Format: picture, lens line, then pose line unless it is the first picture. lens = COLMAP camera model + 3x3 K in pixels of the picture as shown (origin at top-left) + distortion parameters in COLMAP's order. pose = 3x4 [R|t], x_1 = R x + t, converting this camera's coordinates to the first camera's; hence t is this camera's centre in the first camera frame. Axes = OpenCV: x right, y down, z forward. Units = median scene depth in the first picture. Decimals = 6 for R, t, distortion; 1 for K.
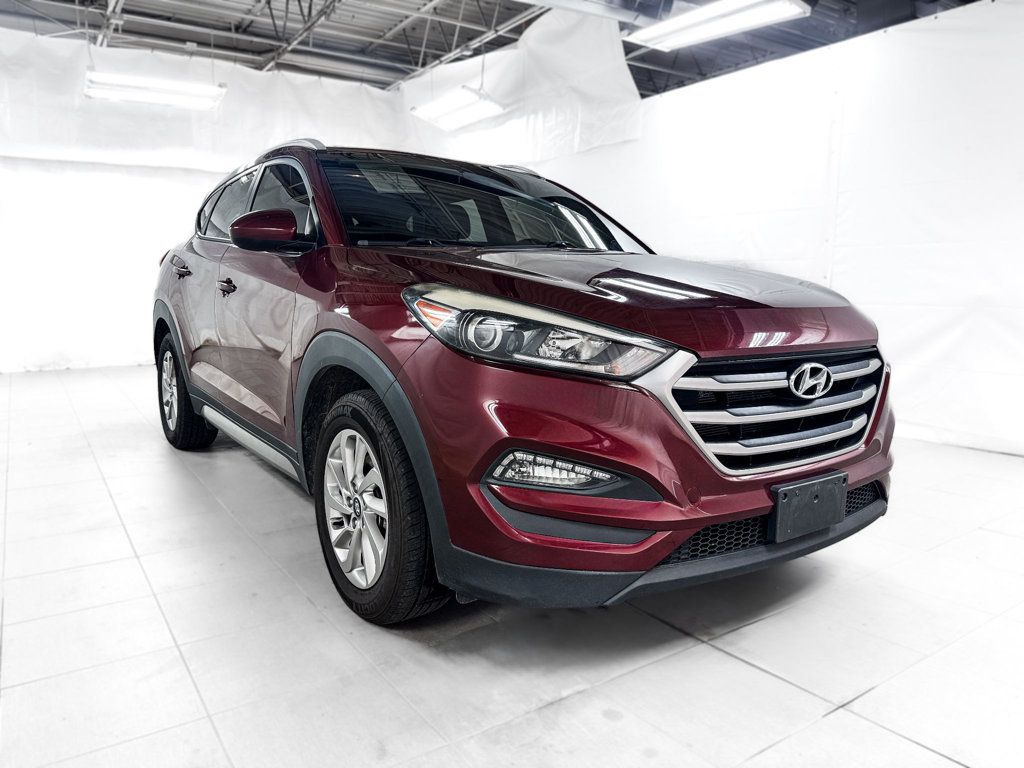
lens RADIAL K [[719.8, 0, 519.8], [0, 719.8, 383.5], [0, 0, 1]] dist [0.035761, -0.030216]
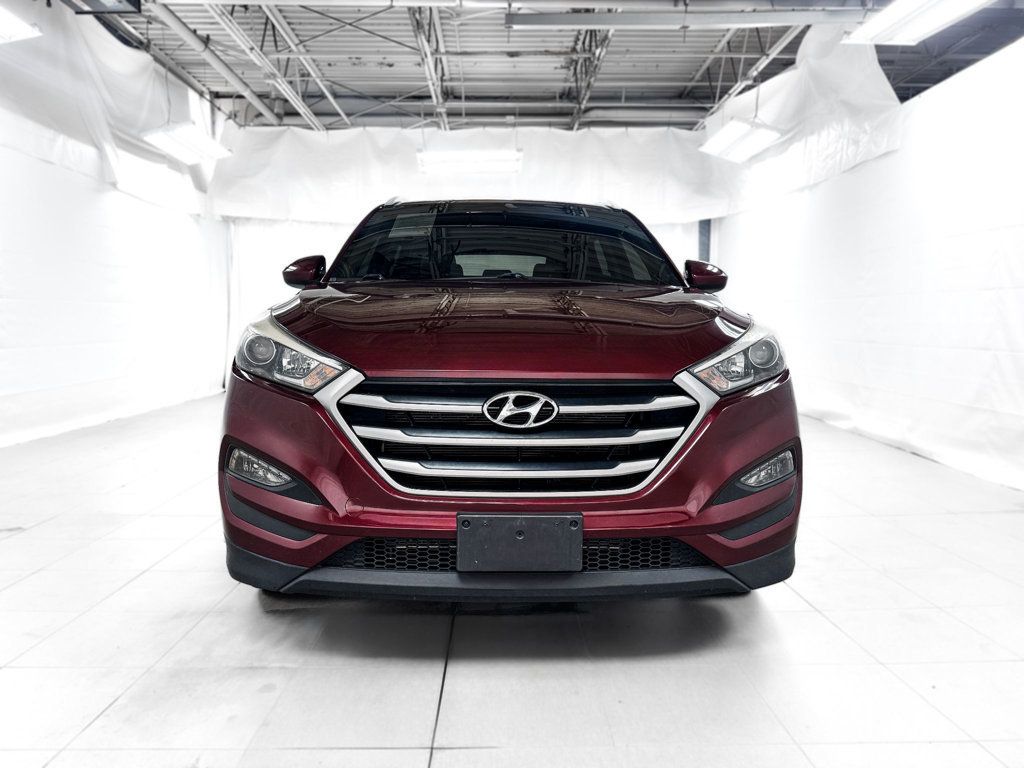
lens RADIAL K [[719.8, 0, 505.3], [0, 719.8, 387.8], [0, 0, 1]] dist [0.035761, -0.030216]
pose [[0.845182, 0.050136, -0.532122, 0.205179], [-0.076009, 0.996746, -0.026815, -0.001245], [0.529047, 0.063110, 0.846243, 0.042619]]
